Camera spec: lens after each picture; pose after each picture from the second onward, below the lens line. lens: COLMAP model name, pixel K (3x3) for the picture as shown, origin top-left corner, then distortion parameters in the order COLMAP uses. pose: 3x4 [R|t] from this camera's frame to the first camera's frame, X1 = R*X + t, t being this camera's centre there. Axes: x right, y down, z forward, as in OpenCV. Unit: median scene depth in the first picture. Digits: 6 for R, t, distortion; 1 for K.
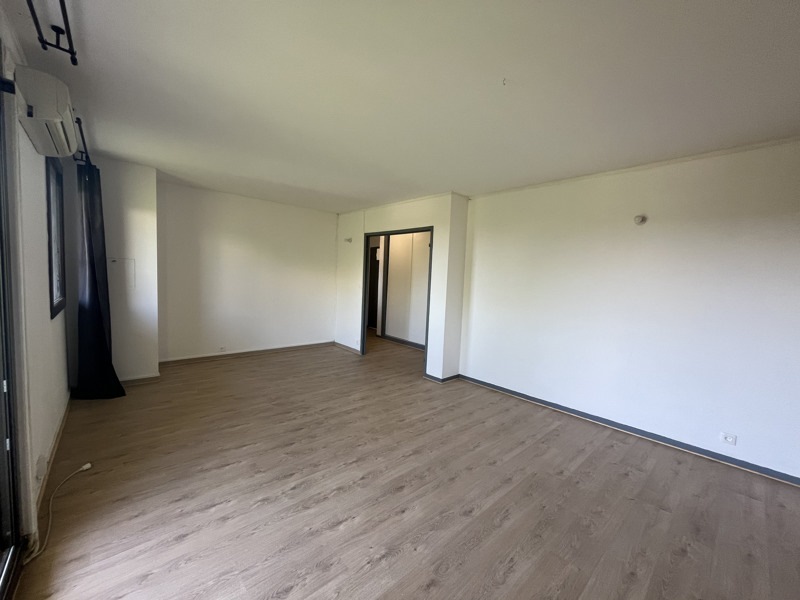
lens RADIAL K [[321.7, 0, 400.0], [0, 321.7, 300.0], [0, 0, 1]] dist [-0.001892, -0.000759]
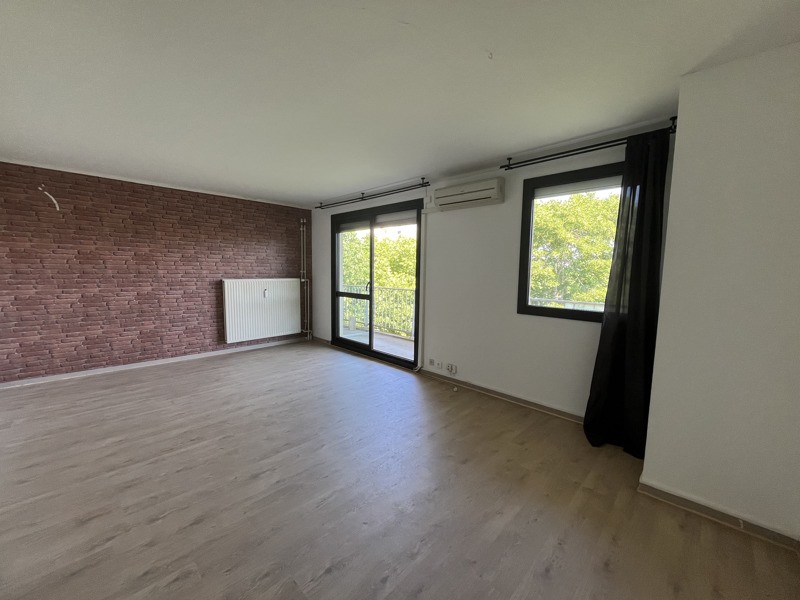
lens RADIAL K [[321.7, 0, 400.0], [0, 321.7, 300.0], [0, 0, 1]] dist [-0.001892, -0.000759]
pose [[-0.996572, -0.051466, -0.064774, -0.355399], [-0.061746, 0.983798, 0.168311, -0.143499], [0.055062, 0.171734, -0.983603, 1.684342]]
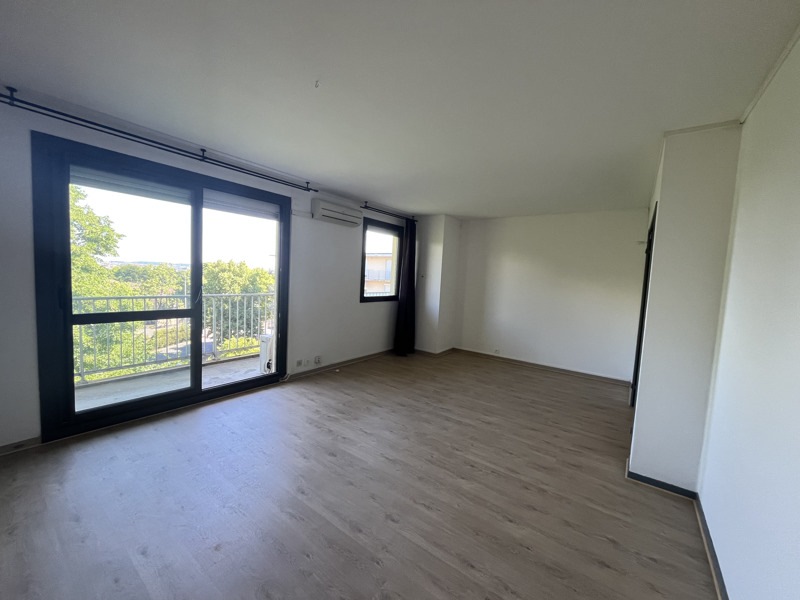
lens RADIAL K [[321.7, 0, 400.0], [0, 321.7, 300.0], [0, 0, 1]] dist [-0.001892, -0.000759]
pose [[0.200365, 0.042333, -0.978806, 0.752087], [-0.115258, 0.993147, 0.019360, -0.020595], [0.972918, 0.108936, 0.203871, 0.593965]]
